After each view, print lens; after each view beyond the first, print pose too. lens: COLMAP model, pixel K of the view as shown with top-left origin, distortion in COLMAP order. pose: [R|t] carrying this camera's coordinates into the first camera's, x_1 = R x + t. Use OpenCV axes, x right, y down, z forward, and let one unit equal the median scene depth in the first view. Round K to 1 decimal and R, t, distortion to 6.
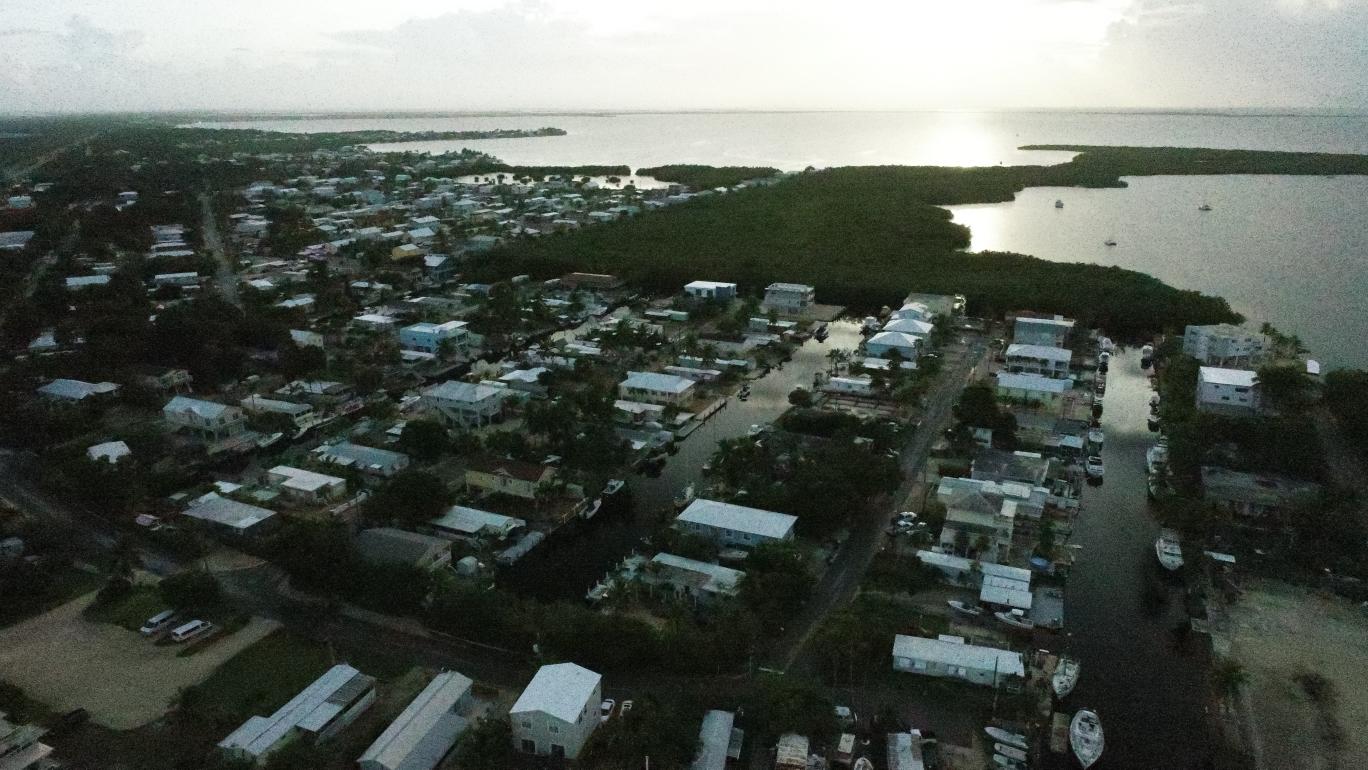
lens RADIAL K [[931.2, 0, 684.0], [0, 931.2, 385.0], [0, 0, 1]] dist [-0.008328, 0.009730]
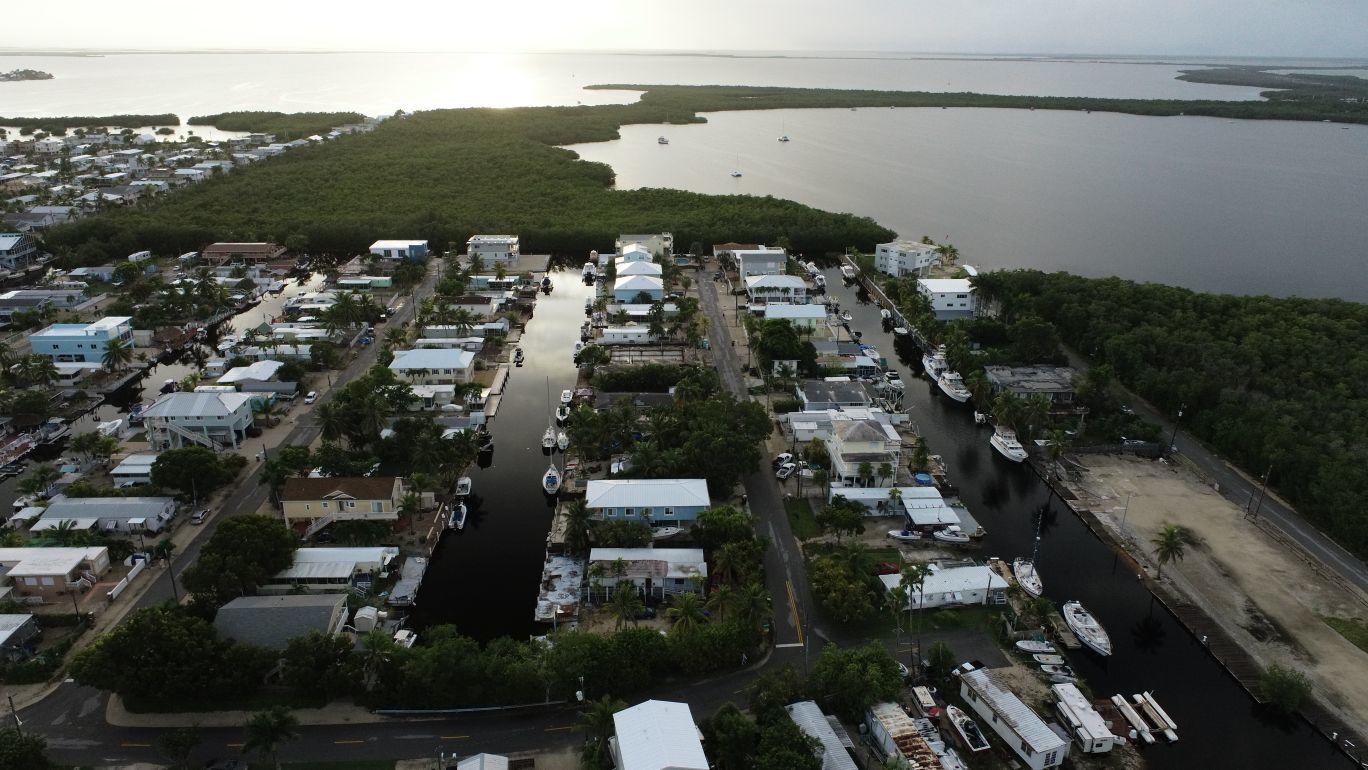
lens RADIAL K [[931.2, 0, 684.0], [0, 931.2, 385.0], [0, 0, 1]] dist [-0.008328, 0.009730]
pose [[0.891021, -0.147547, 0.429316, -0.207378], [0.122795, 0.988788, 0.084971, -0.025386], [-0.437039, -0.022994, 0.899148, 0.119598]]
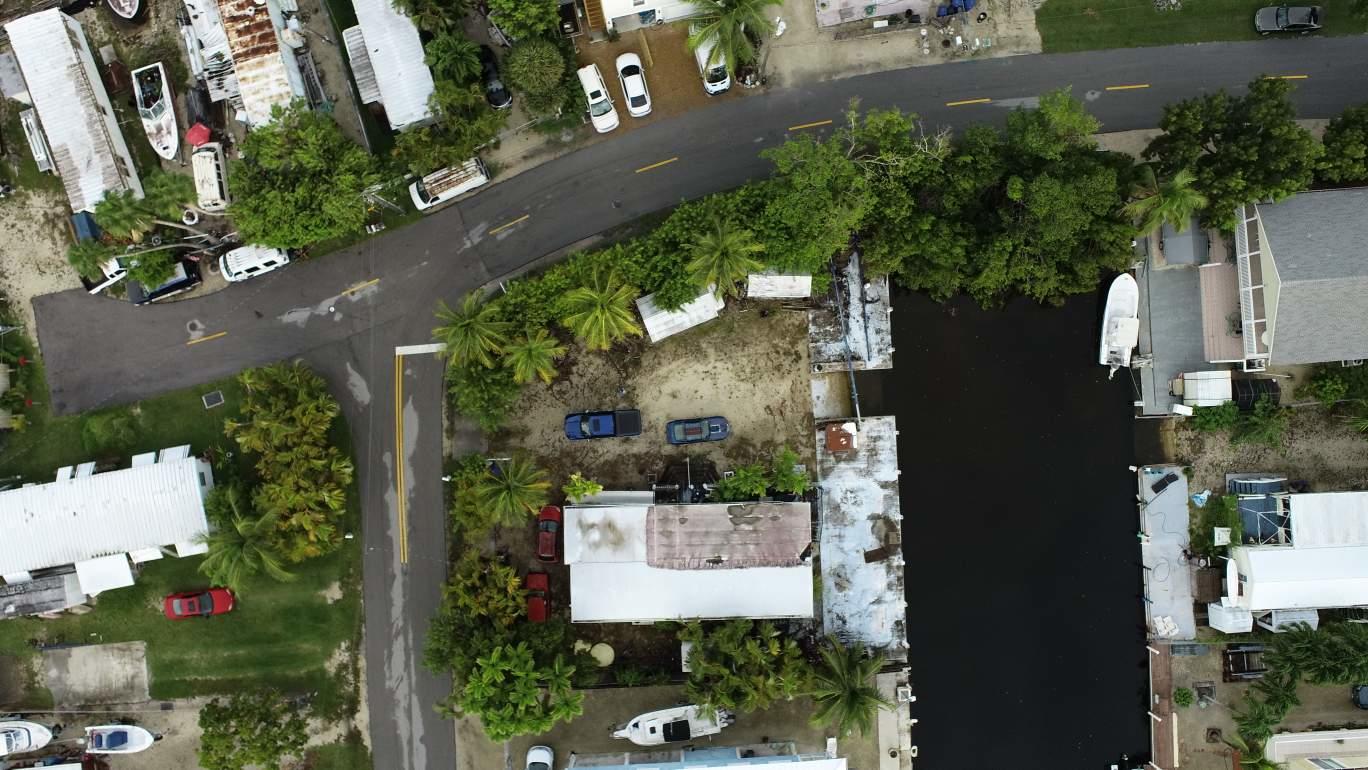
lens RADIAL K [[931.2, 0, 684.0], [0, 931.2, 385.0], [0, 0, 1]] dist [-0.008328, 0.009730]
pose [[-0.886699, 0.461910, -0.020107, -0.009033], [-0.147465, -0.241326, 0.959175, -0.121221], [0.438200, 0.853464, 0.282099, 0.532516]]
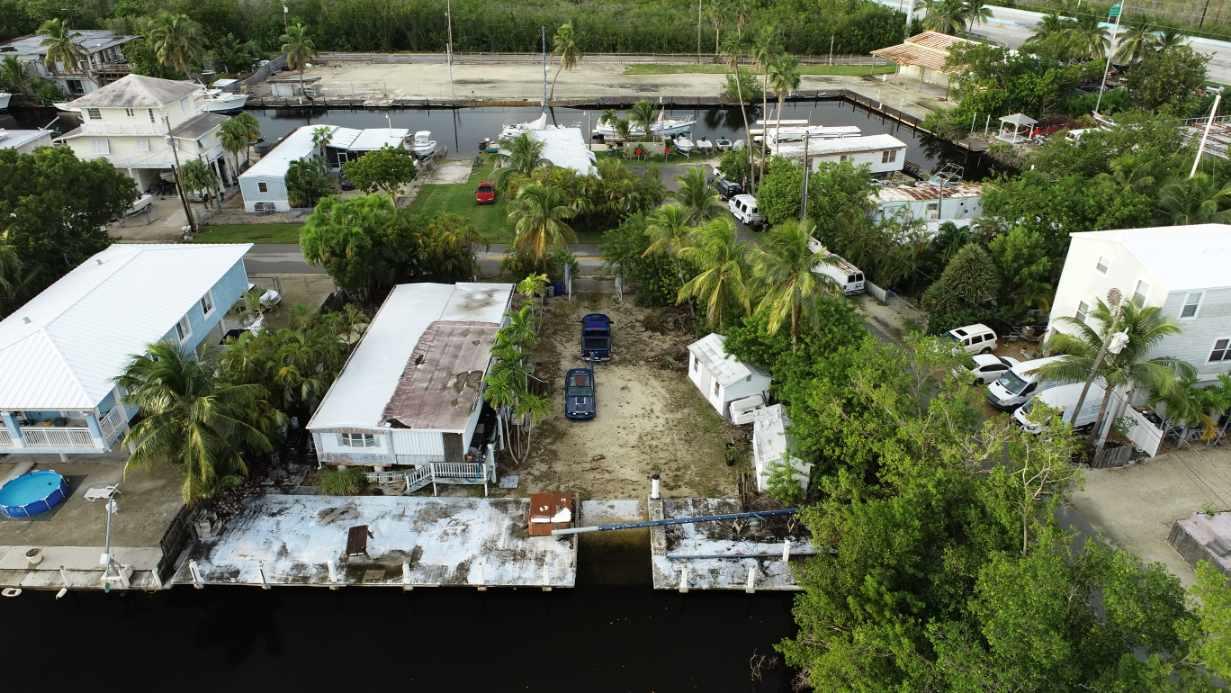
lens RADIAL K [[838.0, 0, 615.5], [0, 838.0, 346.5], [0, 0, 1]] dist [-0.008328, 0.009730]
pose [[-0.413524, -0.449918, 0.791562, -0.177908], [0.253392, 0.778163, 0.574678, 0.024340], [-0.874523, 0.438219, -0.207783, 0.659247]]
